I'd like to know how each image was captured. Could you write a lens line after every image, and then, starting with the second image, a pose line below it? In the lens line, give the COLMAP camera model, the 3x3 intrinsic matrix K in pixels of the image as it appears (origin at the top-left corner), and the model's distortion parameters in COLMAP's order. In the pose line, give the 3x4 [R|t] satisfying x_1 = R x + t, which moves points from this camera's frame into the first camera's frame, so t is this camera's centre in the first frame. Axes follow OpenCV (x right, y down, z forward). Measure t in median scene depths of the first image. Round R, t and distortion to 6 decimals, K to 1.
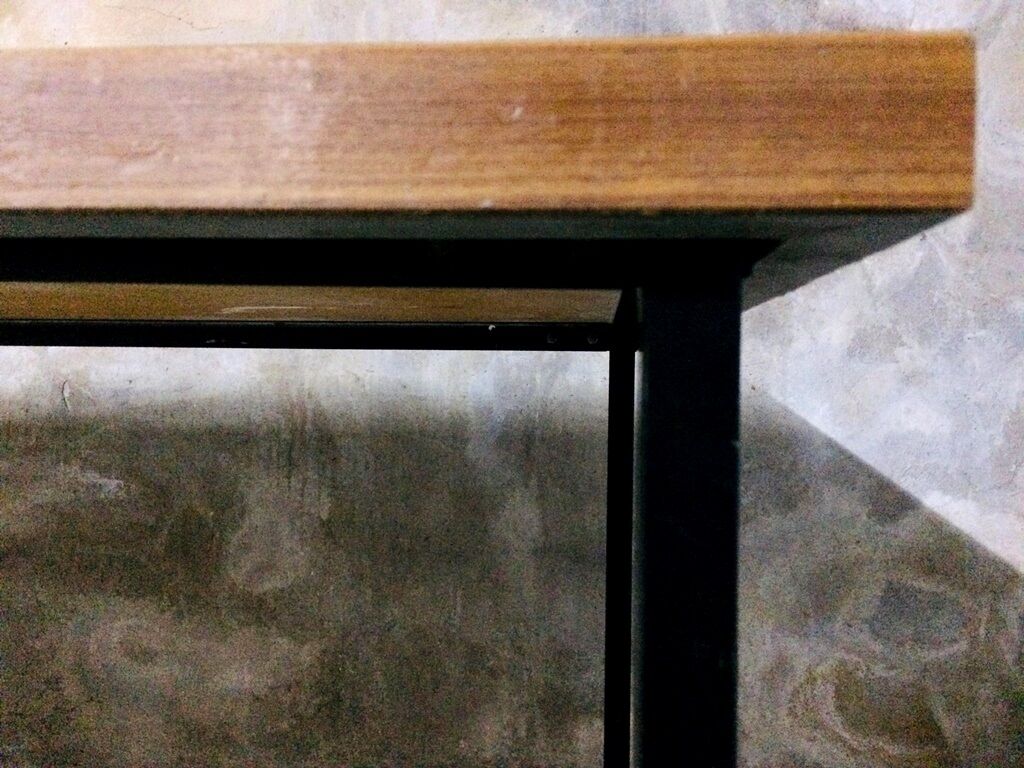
lens RADIAL K [[878.8, 0, 512.0], [0, 878.8, 384.0], [0, 0, 1]] dist [0.083025, -0.138343]
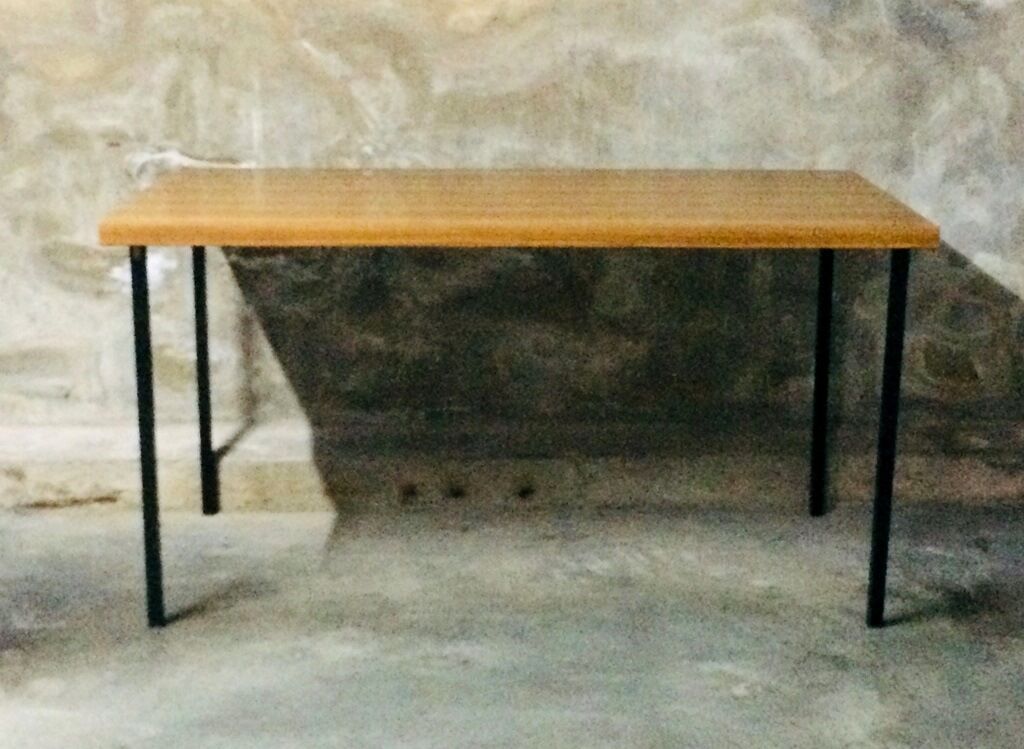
lens RADIAL K [[1779.8, 0, 512.0], [0, 1779.8, 374.5], [0, 0, 1]] dist [0.007347, 0.109906]
pose [[0.992909, -0.039489, 0.112124, -0.942743], [0.008478, 0.964334, 0.264552, -0.631553], [-0.118572, -0.261726, 0.957831, -2.556519]]
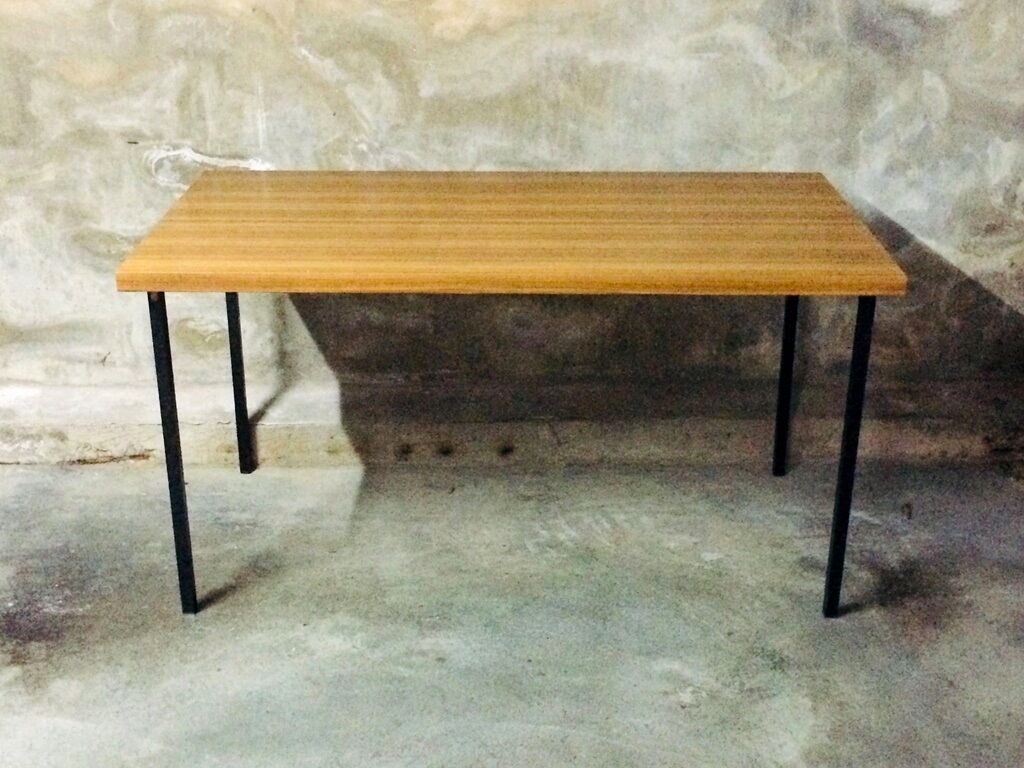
lens RADIAL K [[1367.0, 0, 512.0], [0, 1367.0, 384.0], [0, 0, 1]] dist [0.024538, 0.044146]
pose [[0.994288, -0.053442, 0.092387, -0.787478], [0.010827, 0.911651, 0.410823, -0.893382], [-0.106180, -0.407476, 0.907022, -1.961514]]
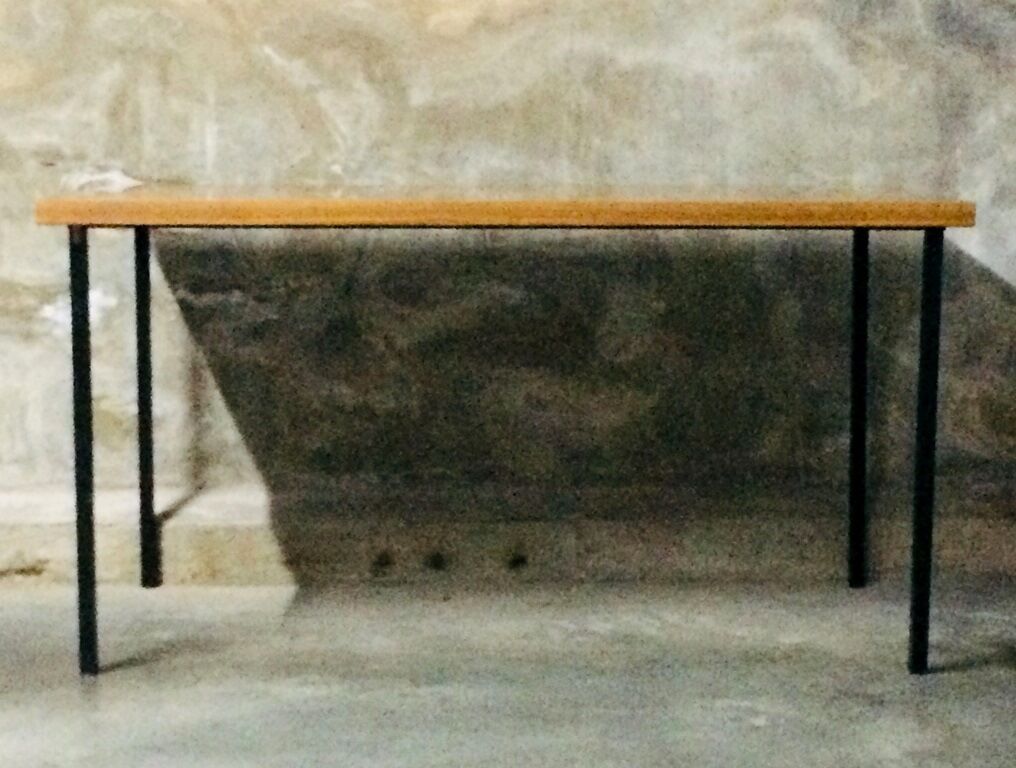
lens RADIAL K [[2202.4, 0, 508.0], [0, 2202.4, 384.0], [0, 0, 1]] dist [-0.012813, 0.122716]
pose [[0.993255, -0.028954, 0.112273, -0.958573], [0.012085, 0.988897, 0.148113, -0.312726], [-0.115315, -0.145757, 0.982577, -2.894707]]
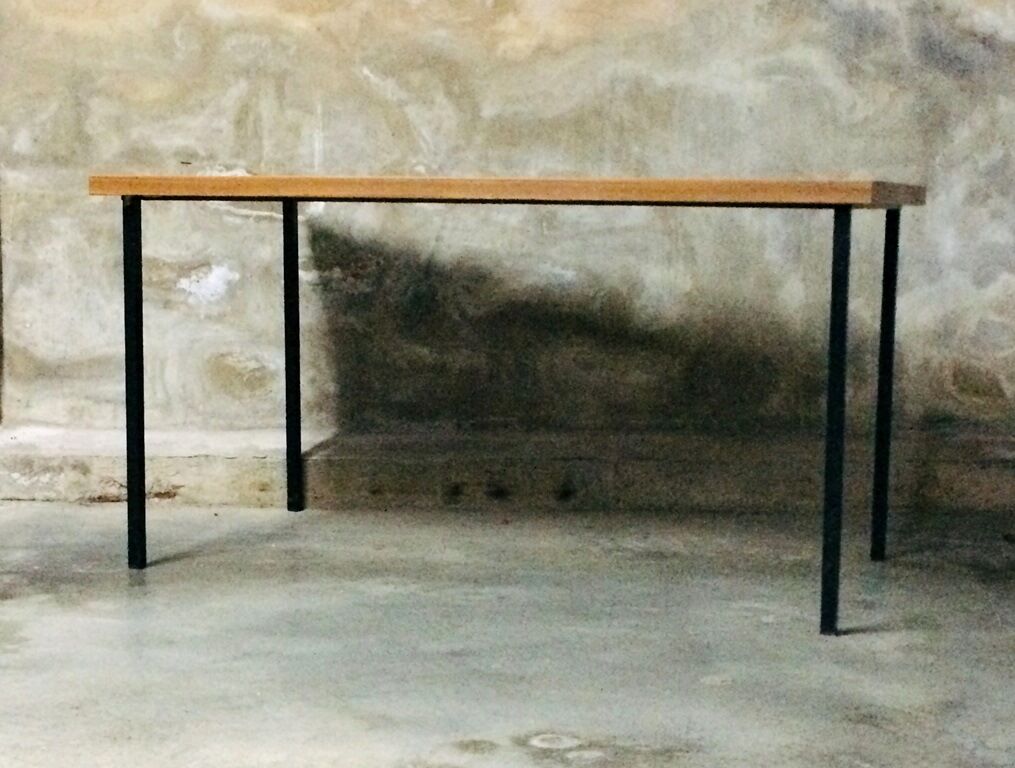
lens RADIAL K [[1705.9, 0, 497.7], [0, 1705.9, 384.3], [0, 0, 1]] dist [0.008483, 0.102434]
pose [[0.997056, -0.015267, 0.075140, -0.928823], [0.004483, 0.989907, 0.141649, -0.173431], [-0.076544, -0.140895, 0.987061, -2.674470]]
